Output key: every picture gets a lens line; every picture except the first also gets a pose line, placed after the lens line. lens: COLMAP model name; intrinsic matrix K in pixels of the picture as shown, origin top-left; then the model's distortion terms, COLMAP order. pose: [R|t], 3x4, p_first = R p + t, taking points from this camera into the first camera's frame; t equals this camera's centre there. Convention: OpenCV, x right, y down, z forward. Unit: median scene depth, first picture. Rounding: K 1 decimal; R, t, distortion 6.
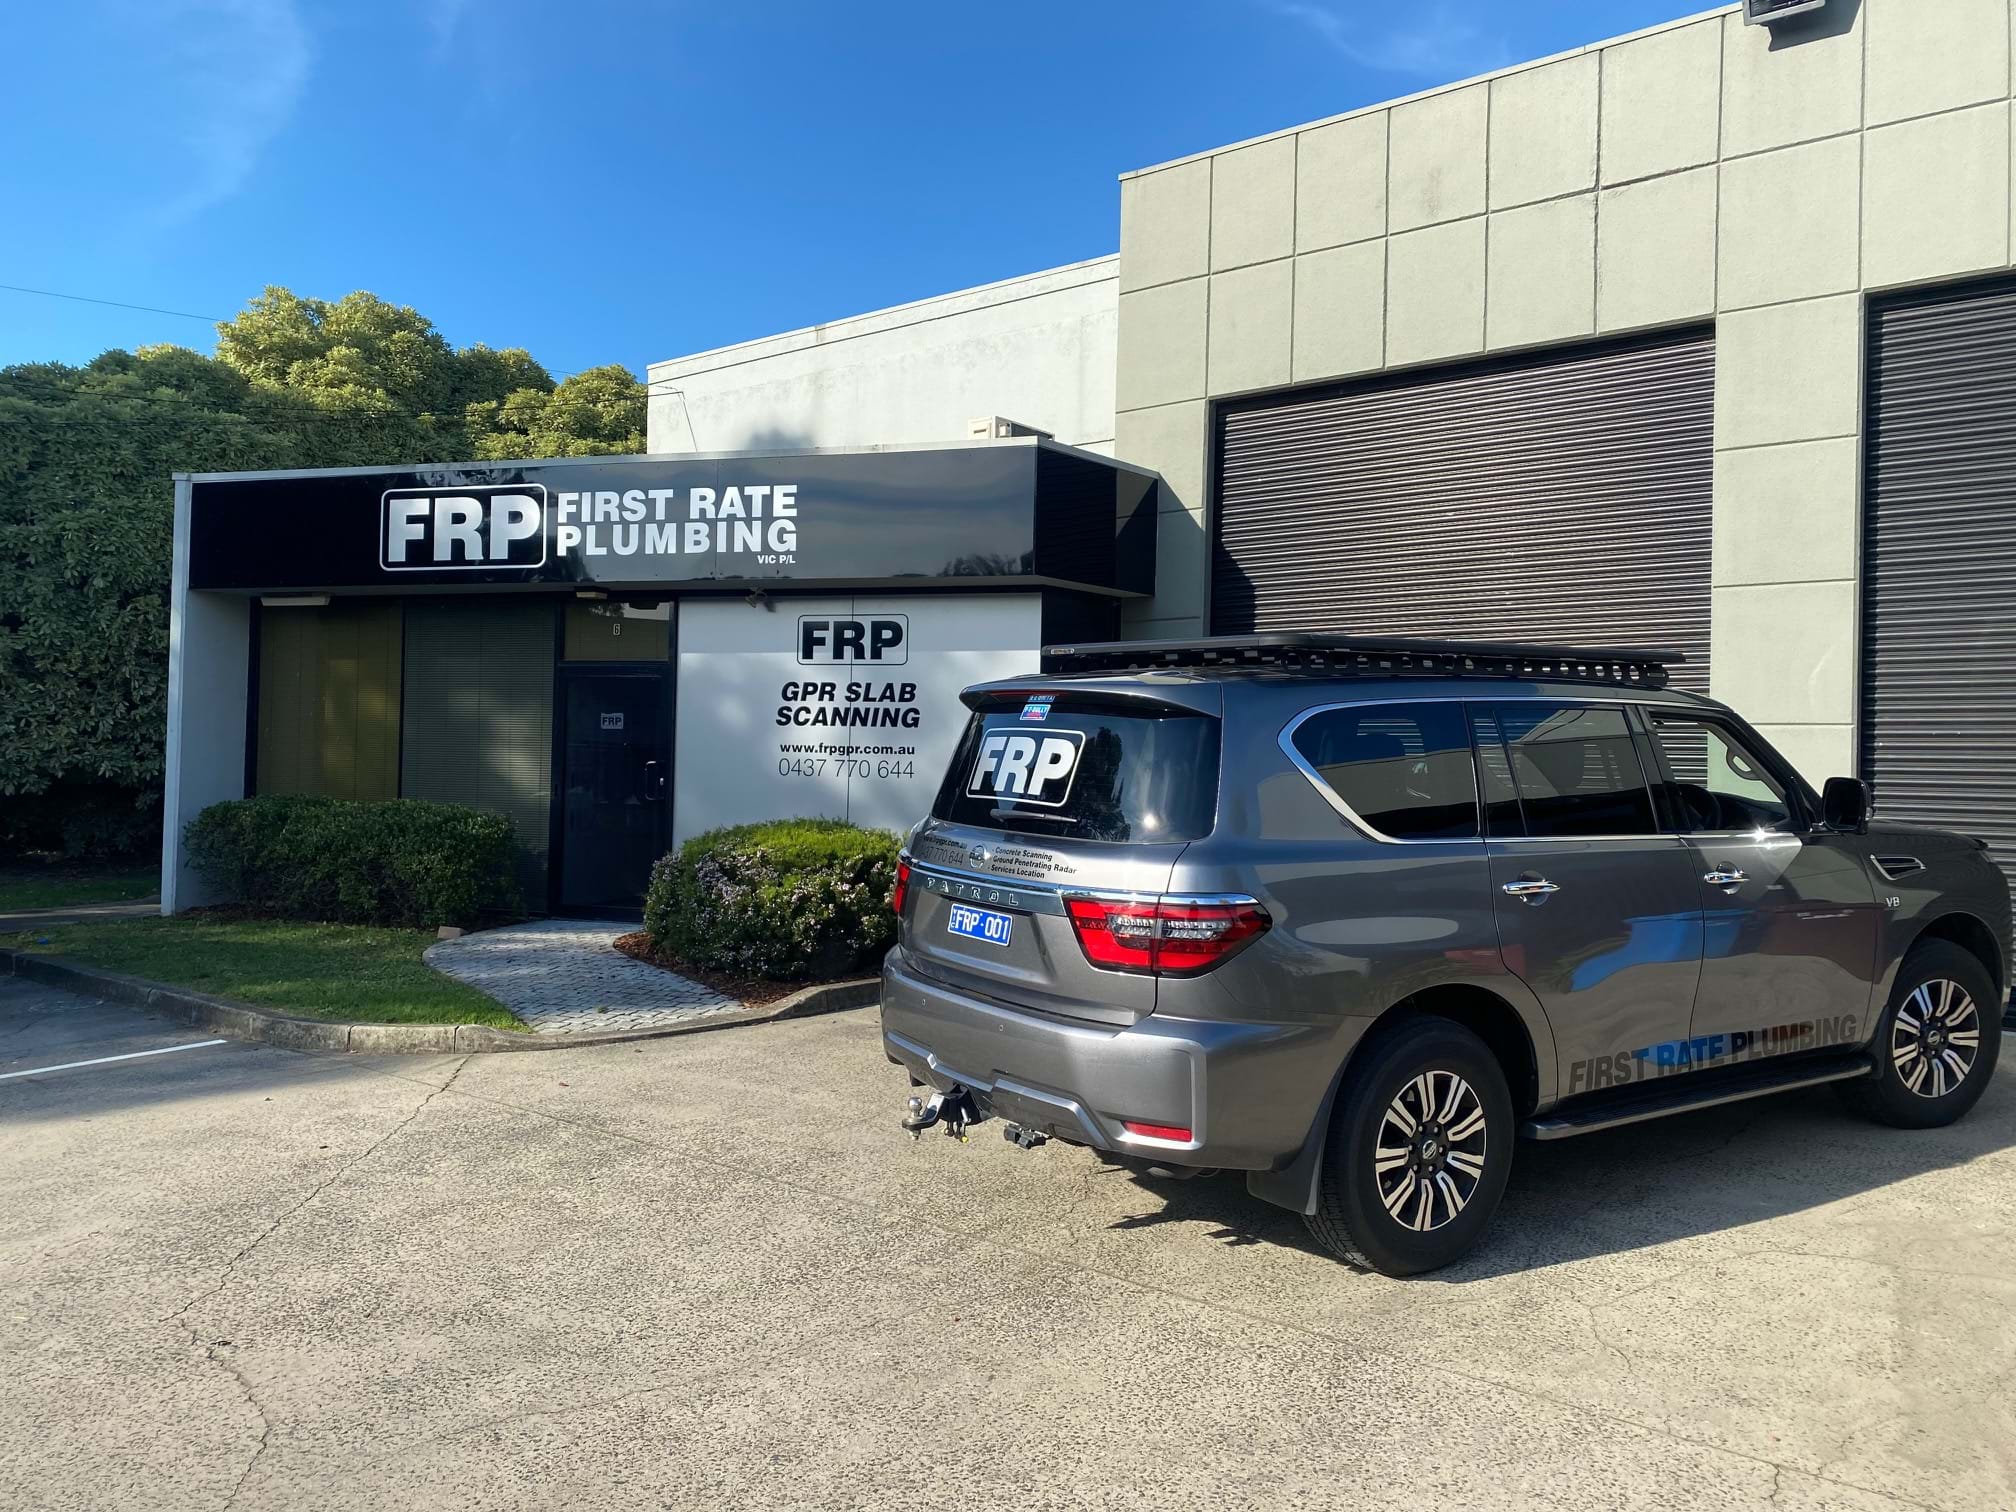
lens RADIAL K [[1518.3, 0, 1008.0], [0, 1518.3, 756.0], [0, 0, 1]] dist [0.119849, -0.204060]
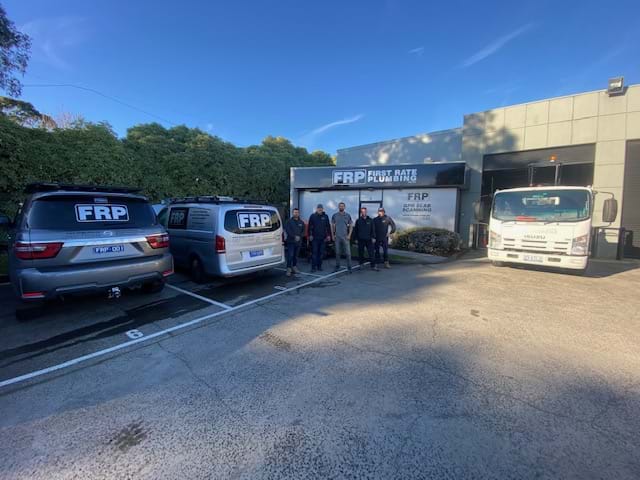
lens RADIAL K [[259.3, 0, 320.0], [0, 259.3, 240.0], [0, 0, 1]] dist [0.022341, -0.021447]
pose [[0.999185, -0.003220, 0.040231, -0.518268], [0.000065, 0.996941, 0.078160, 0.011495], [-0.040359, -0.078094, 0.996129, 0.014845]]
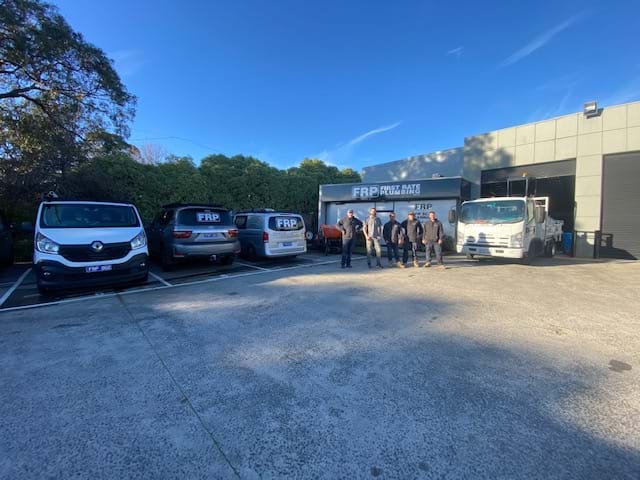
lens RADIAL K [[259.3, 0, 320.0], [0, 259.3, 240.0], [0, 0, 1]] dist [0.022341, -0.021447]
pose [[0.993157, 0.005293, -0.116669, -0.434347], [-0.001127, 0.999360, 0.035741, 0.035317], [0.116784, -0.035365, 0.992527, -0.240213]]
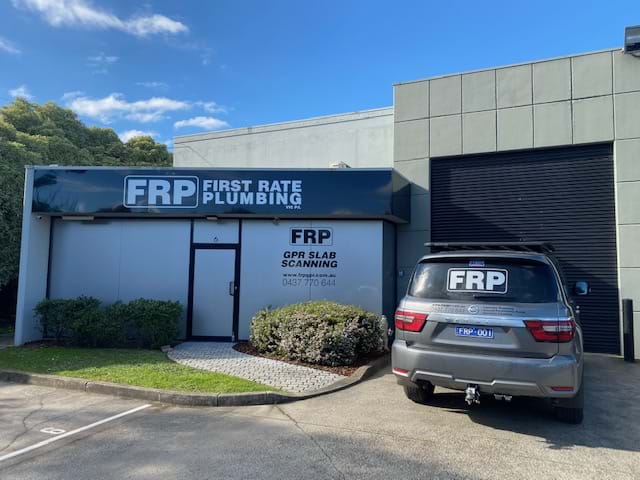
lens RADIAL K [[482.0, 0, 320.0], [0, 482.0, 240.0], [0, 0, 1]] dist [0.119849, -0.204060]
pose [[0.965585, 0.012406, 0.259791, -0.317759], [0.004767, 0.997850, -0.065367, -0.011563], [-0.260043, 0.064356, 0.963450, 0.143839]]
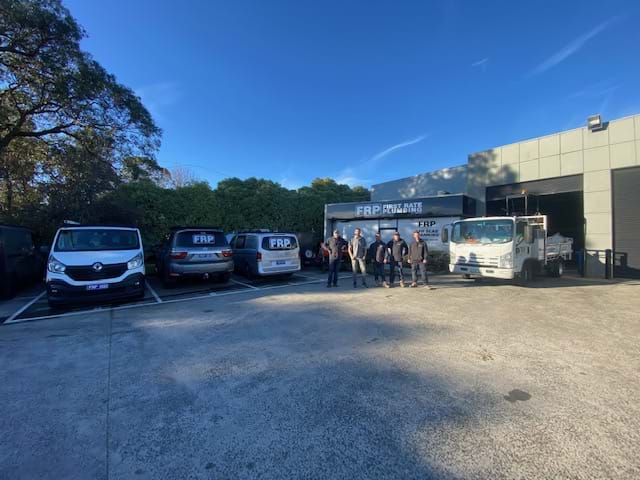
lens RADIAL K [[259.3, 0, 320.0], [0, 259.3, 240.0], [0, 0, 1]] dist [0.022341, -0.021447]
pose [[0.977426, -0.006166, -0.211189, -0.329460], [0.001546, 0.999756, -0.022034, 0.021596], [0.211273, 0.021210, 0.977197, -0.255342]]
